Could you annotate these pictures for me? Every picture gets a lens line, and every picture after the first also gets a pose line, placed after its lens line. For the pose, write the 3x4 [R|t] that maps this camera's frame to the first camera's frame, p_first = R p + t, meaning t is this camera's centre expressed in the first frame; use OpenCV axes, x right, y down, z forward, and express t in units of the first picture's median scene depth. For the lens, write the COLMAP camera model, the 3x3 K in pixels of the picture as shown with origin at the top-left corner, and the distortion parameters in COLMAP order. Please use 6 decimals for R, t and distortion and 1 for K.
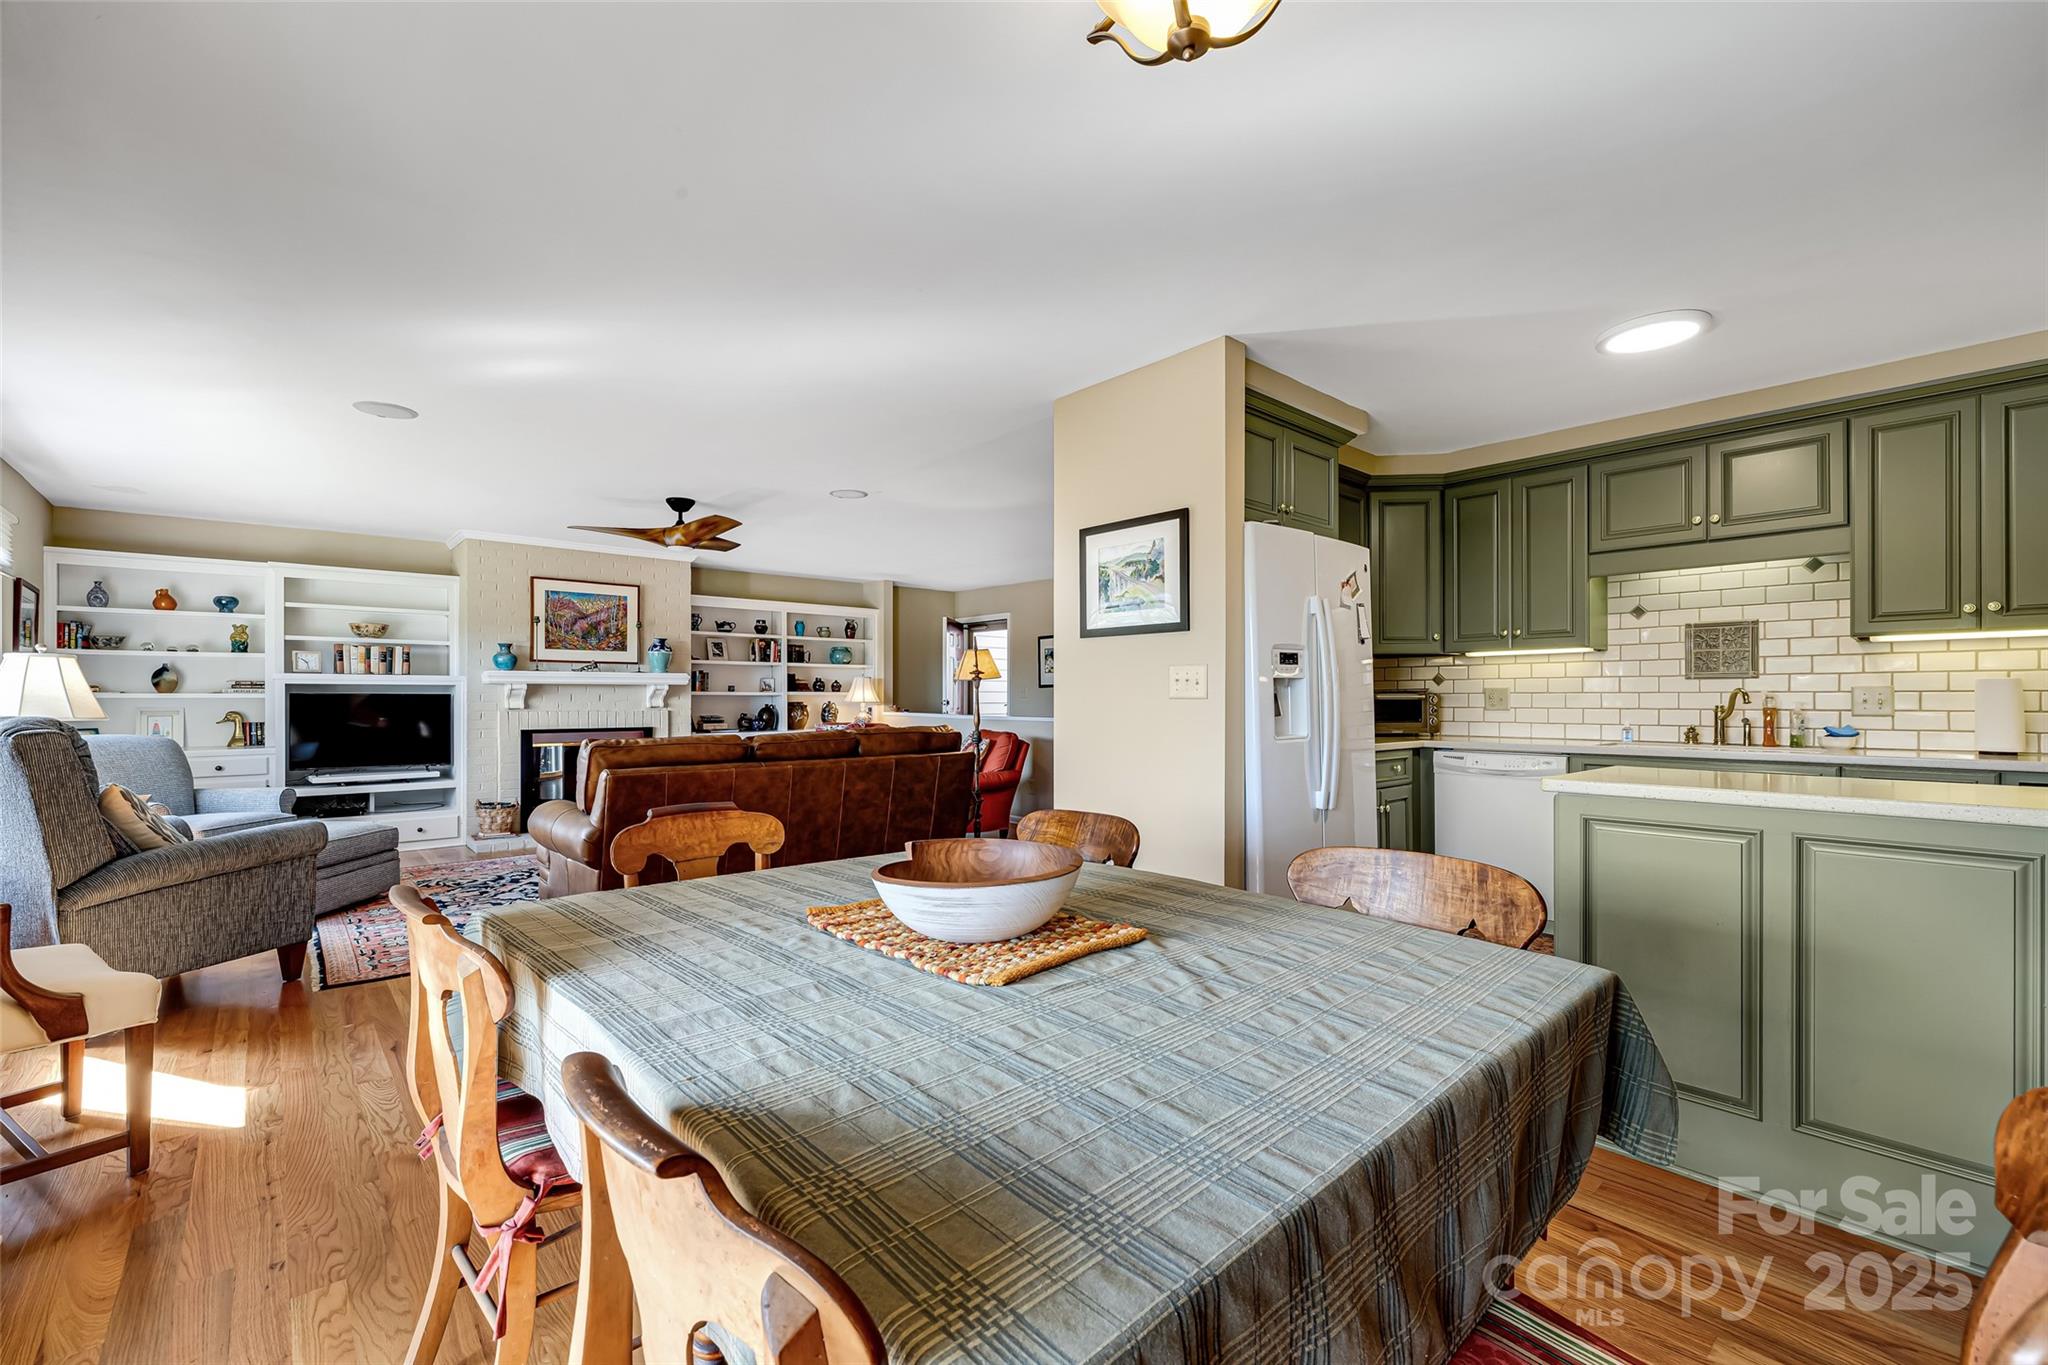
lens RADIAL K [[865.2, 0, 1032.0], [0, 865.2, 699.6], [0, 0, 1]] dist [-0.001636, -0.000121]
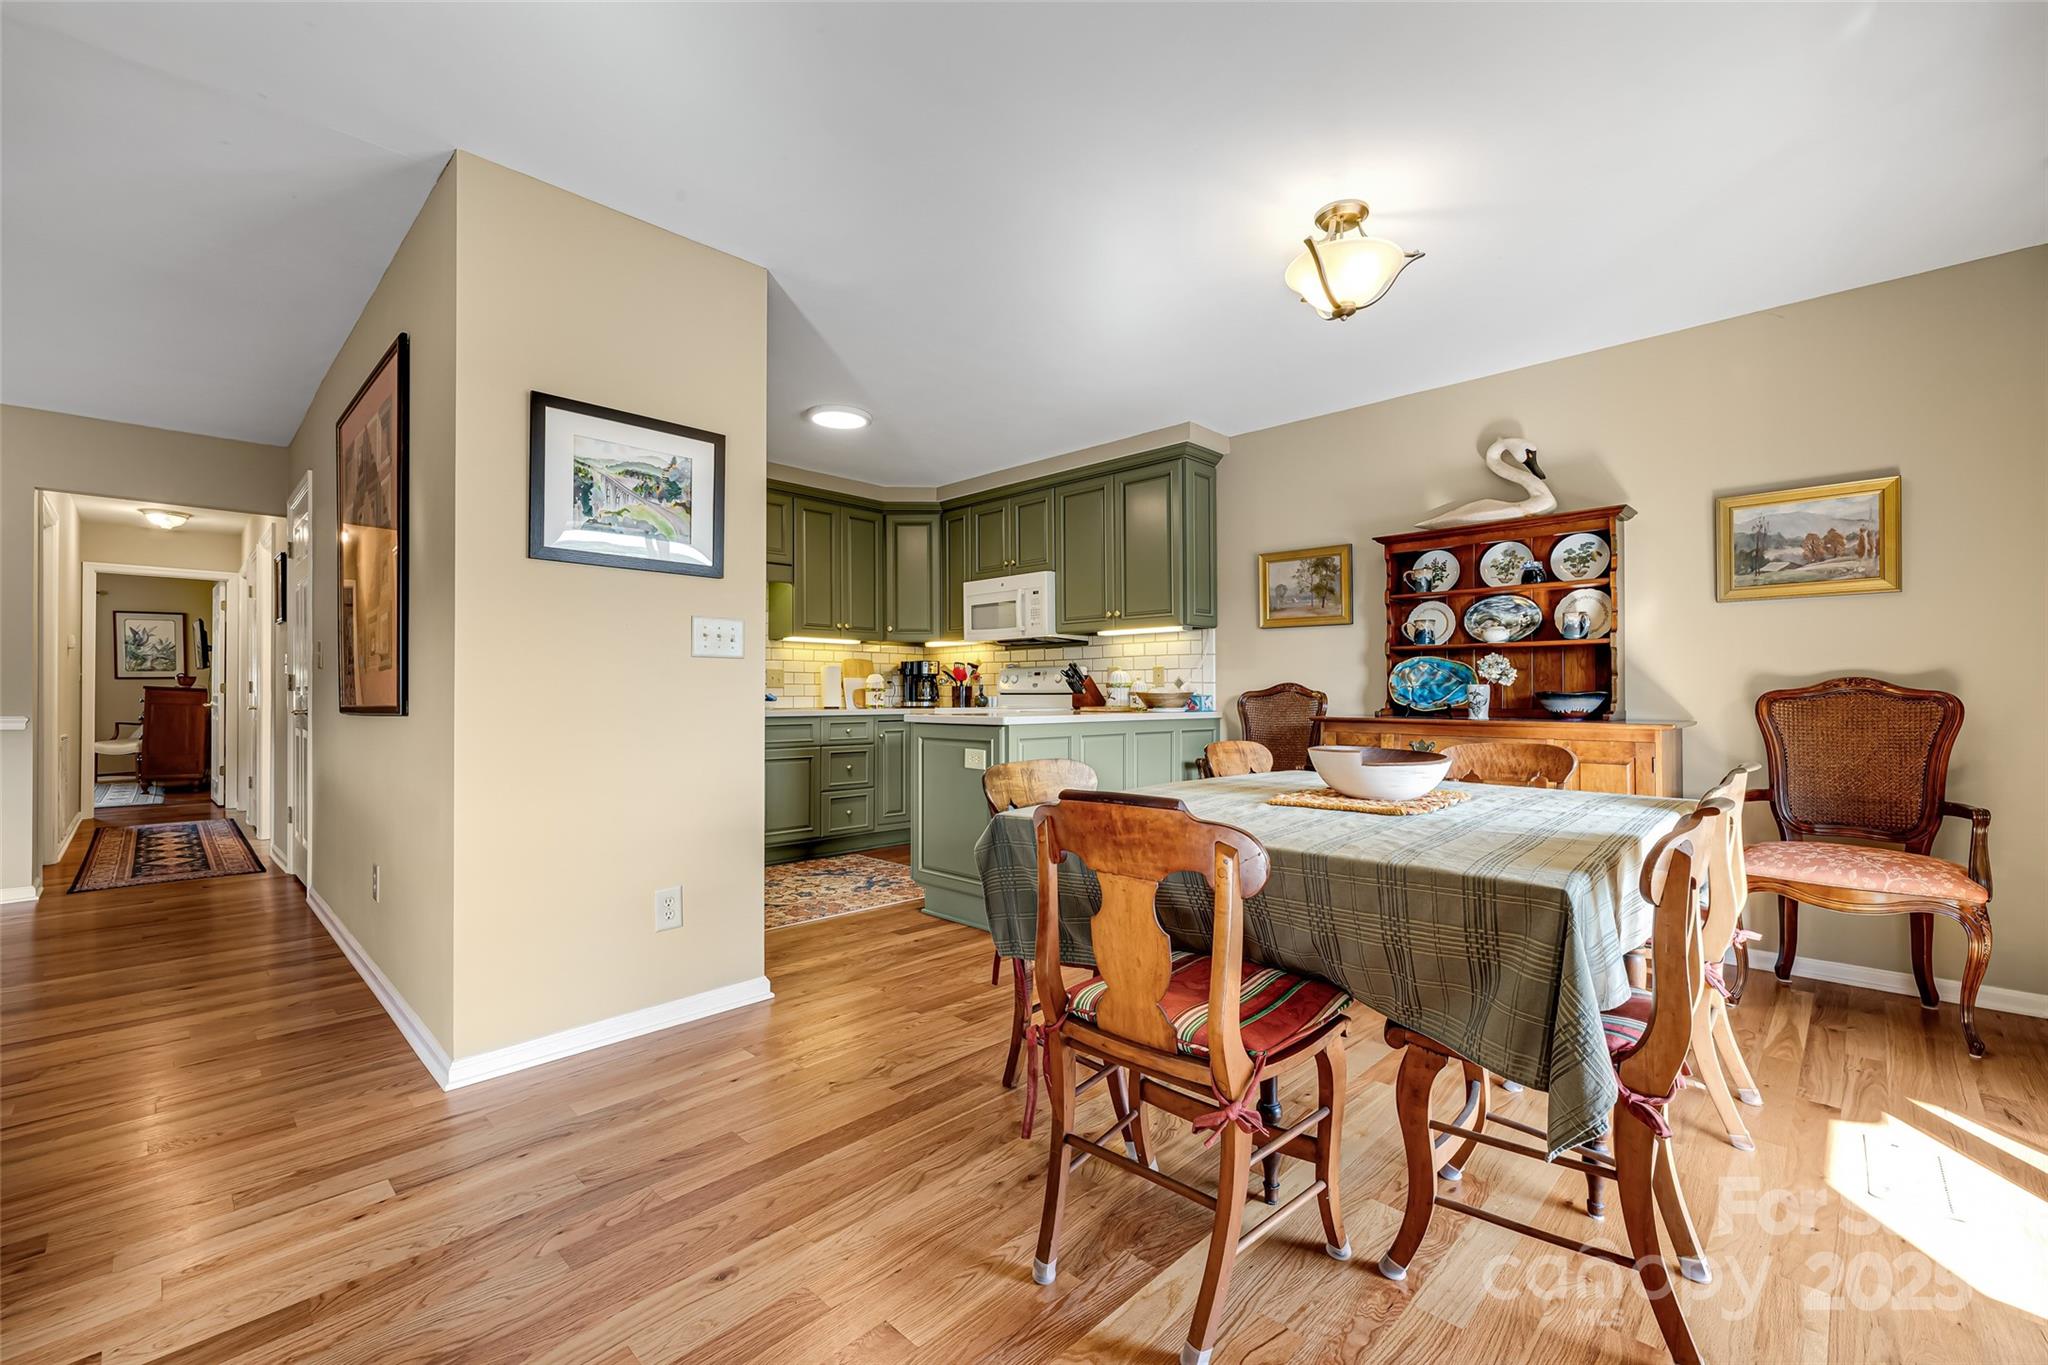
lens RADIAL K [[854.0, 0, 1040.0], [0, 854.0, 686.9], [0, 0, 1]] dist [0.000641, -0.000026]
pose [[-0.078817, 0.007693, 0.996859, -0.561970], [0.000521, 0.999970, -0.007676, 0.027263], [-0.996889, -0.000086, -0.078818, 0.623075]]
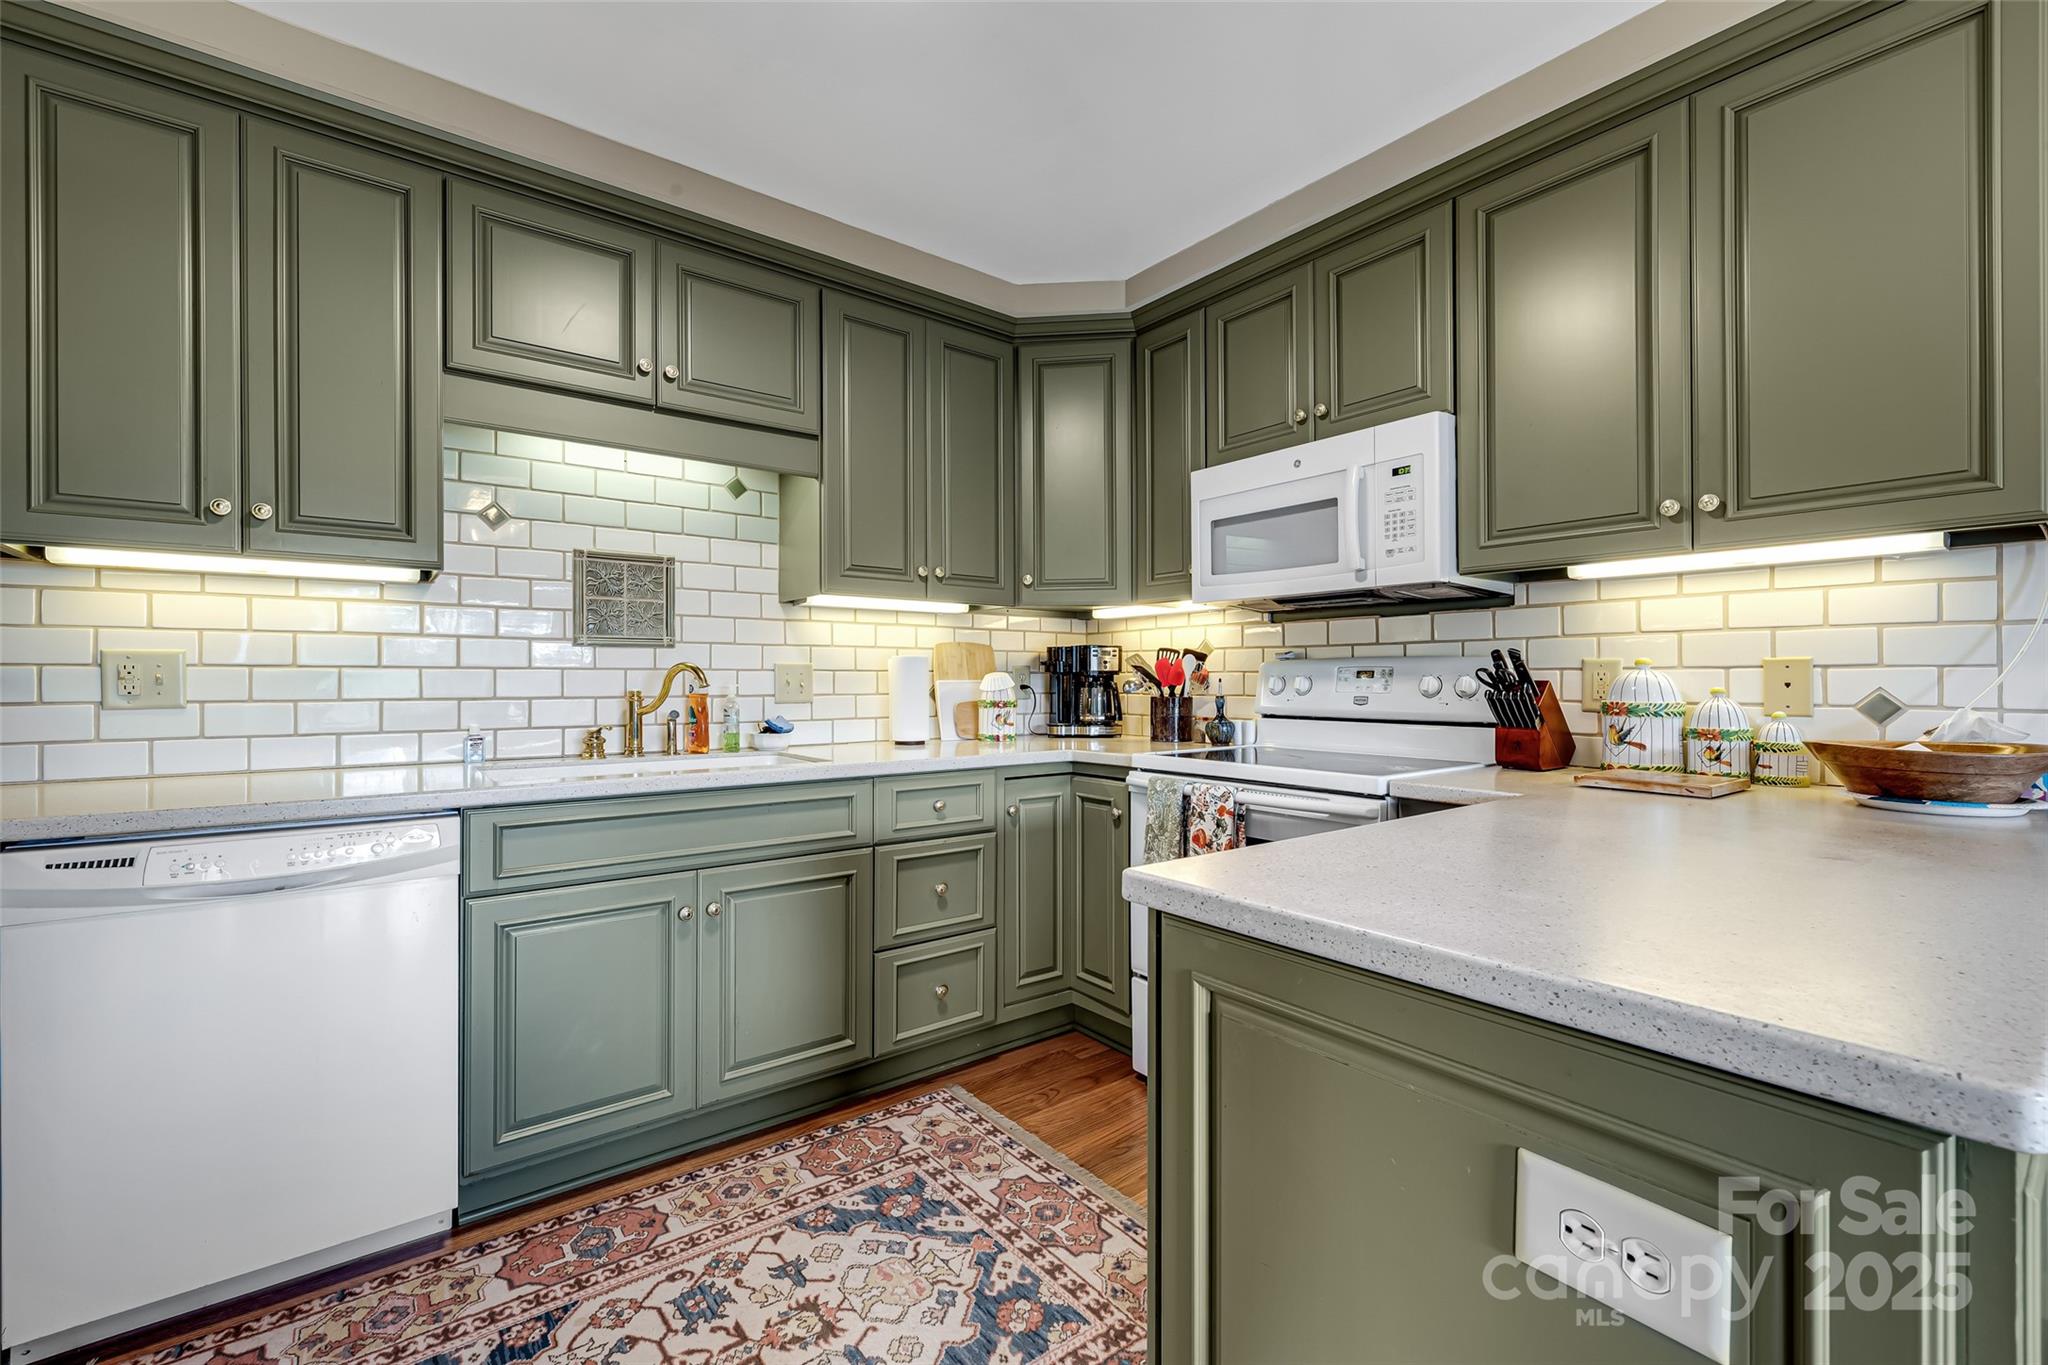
lens RADIAL K [[865.2, 0, 1032.0], [0, 865.2, 699.6], [0, 0, 1]] dist [-0.001636, -0.000121]
pose [[0.068083, -0.025389, 0.997357, 0.219425], [-0.000780, 0.999674, 0.025501, -0.003033], [-0.997679, -0.002514, 0.068041, 0.713867]]
